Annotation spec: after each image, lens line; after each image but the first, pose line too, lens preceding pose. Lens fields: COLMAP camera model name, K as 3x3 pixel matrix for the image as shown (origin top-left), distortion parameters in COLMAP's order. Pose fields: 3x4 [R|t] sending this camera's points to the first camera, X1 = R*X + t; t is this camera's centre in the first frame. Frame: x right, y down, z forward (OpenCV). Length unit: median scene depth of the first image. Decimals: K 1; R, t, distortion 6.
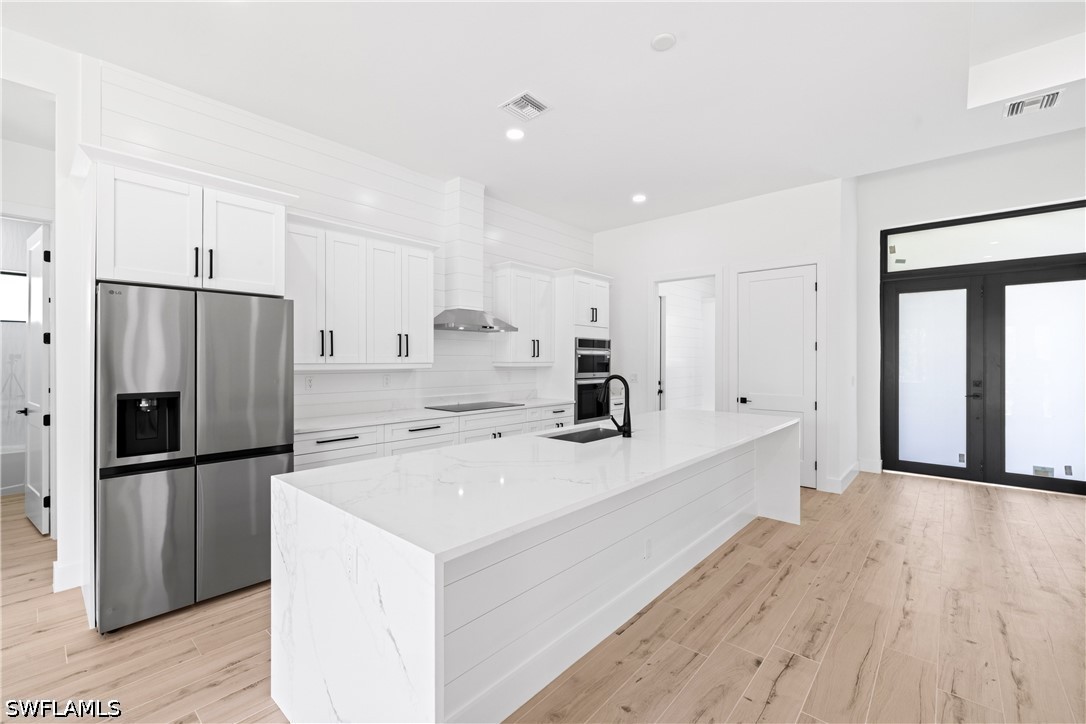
lens RADIAL K [[458.2, 0, 536.8], [0, 458.2, 361.5], [0, 0, 1]] dist [0.002969, 0.000660]
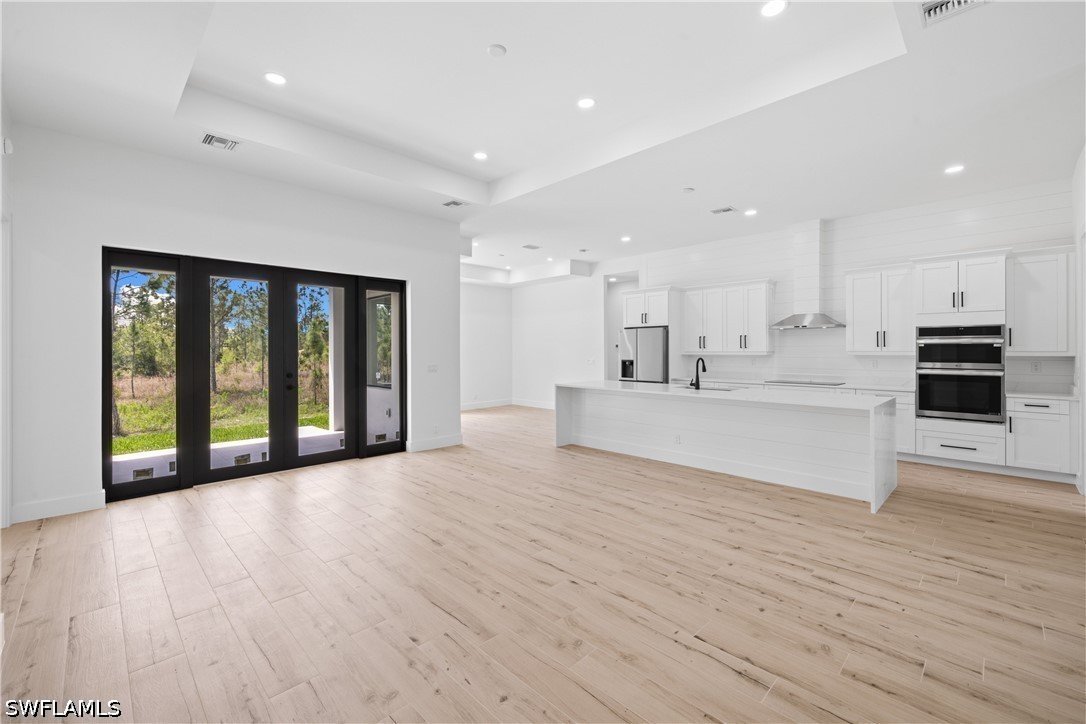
lens RADIAL K [[458.2, 0, 536.0], [0, 458.2, 350.4], [0, 0, 1]] dist [0.002969, 0.000660]
pose [[-0.064179, -0.001178, -0.997938, 1.201985], [-0.000476, 0.999999, -0.001150, 0.000584], [0.997938, 0.000402, -0.064180, 0.246427]]
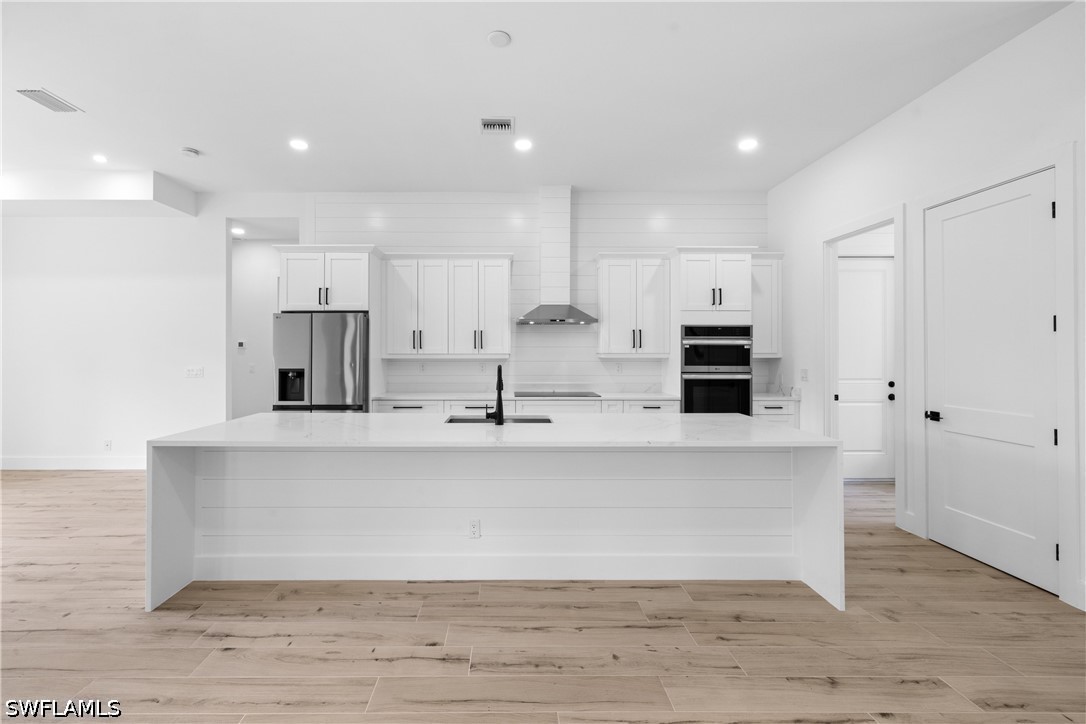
lens RADIAL K [[464.2, 0, 511.2], [0, 464.2, 348.3], [0, 0, 1]] dist [-0.000099, 0.000395]
pose [[0.673656, -0.007411, -0.739007, 0.547642], [-0.000544, 0.999944, -0.010523, 0.001358], [0.739044, 0.007491, 0.673615, 0.172056]]
